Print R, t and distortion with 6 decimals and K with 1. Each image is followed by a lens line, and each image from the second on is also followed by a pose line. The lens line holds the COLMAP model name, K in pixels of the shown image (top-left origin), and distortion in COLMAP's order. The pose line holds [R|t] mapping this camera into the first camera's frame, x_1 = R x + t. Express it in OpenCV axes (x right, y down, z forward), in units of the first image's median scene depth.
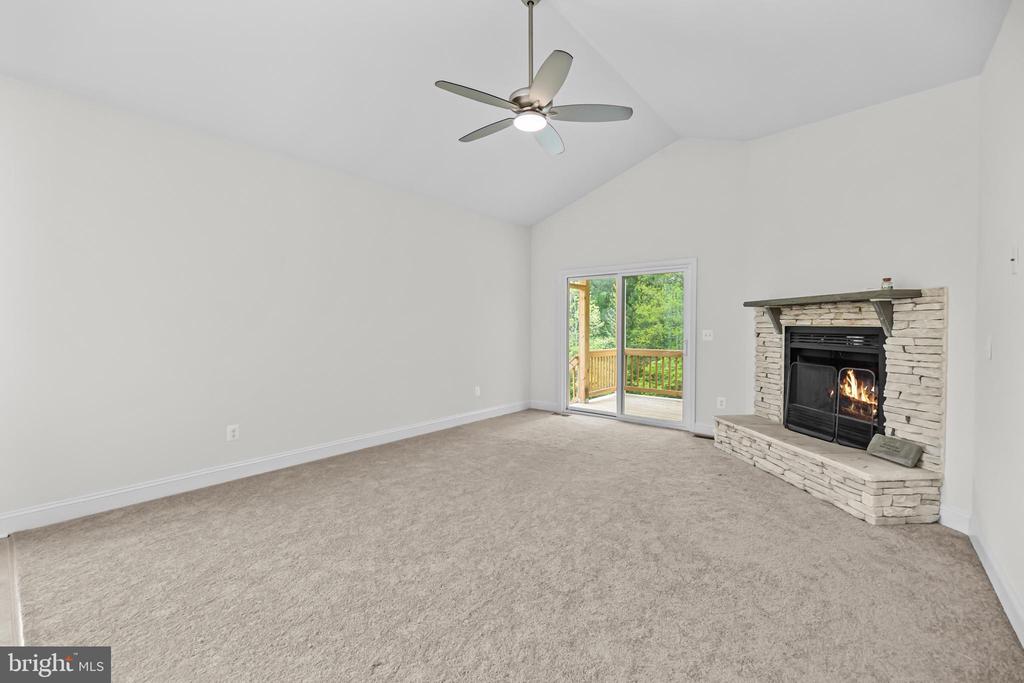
lens RADIAL K [[432.6, 0, 512.0], [0, 432.6, 341.5], [0, 0, 1]] dist [0.001411, -0.000119]
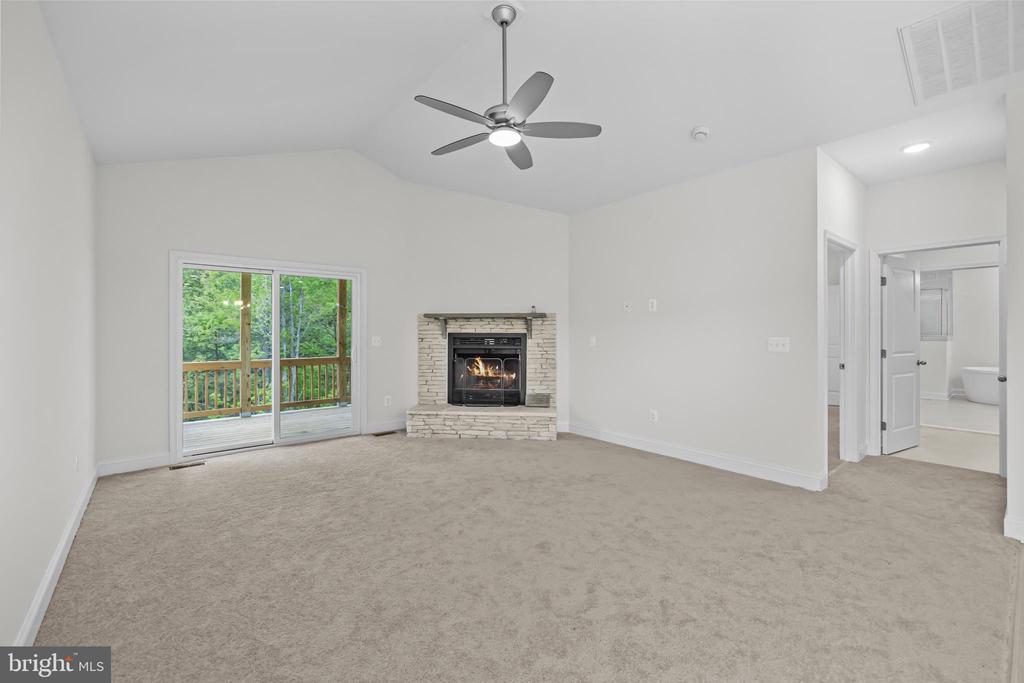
lens RADIAL K [[435.7, 0, 508.7], [0, 435.7, 335.0], [0, 0, 1]] dist [-0.000961, -0.000032]
pose [[0.186712, -0.014054, 0.982314, -0.863444], [0.036780, 0.999297, 0.007306, -0.039779], [-0.981726, 0.034766, 0.187097, 0.703360]]
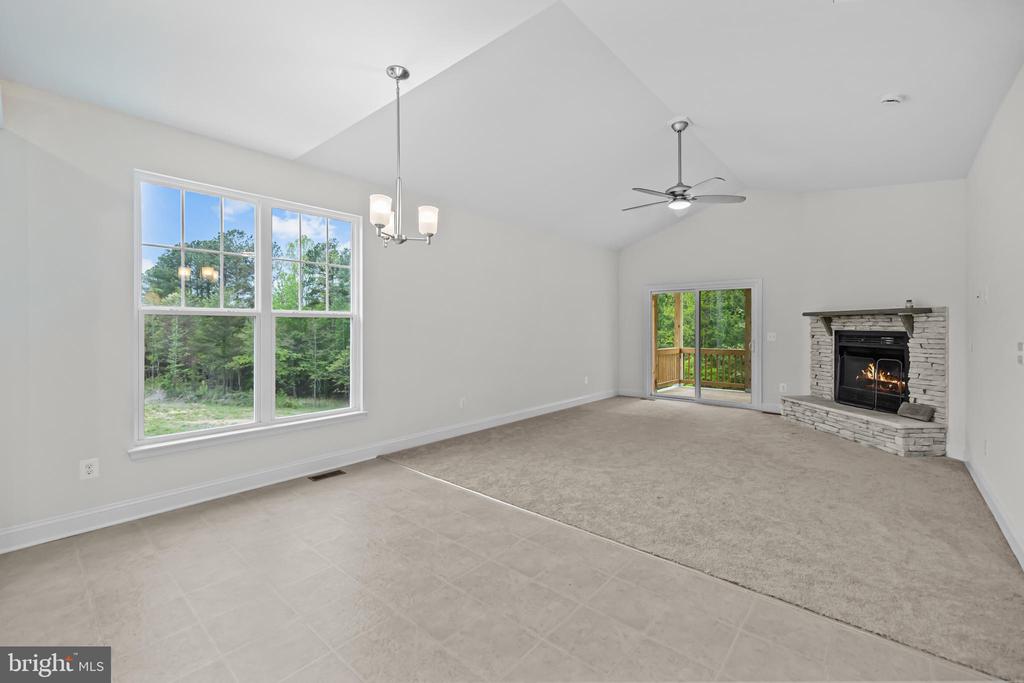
lens RADIAL K [[435.7, 0, 508.7], [0, 435.7, 335.0], [0, 0, 1]] dist [-0.000961, -0.000032]
pose [[0.999512, -0.002218, -0.031148, -0.474573], [0.001699, 0.999859, -0.016691, 0.001671], [0.031180, 0.016630, 0.999375, -0.549480]]
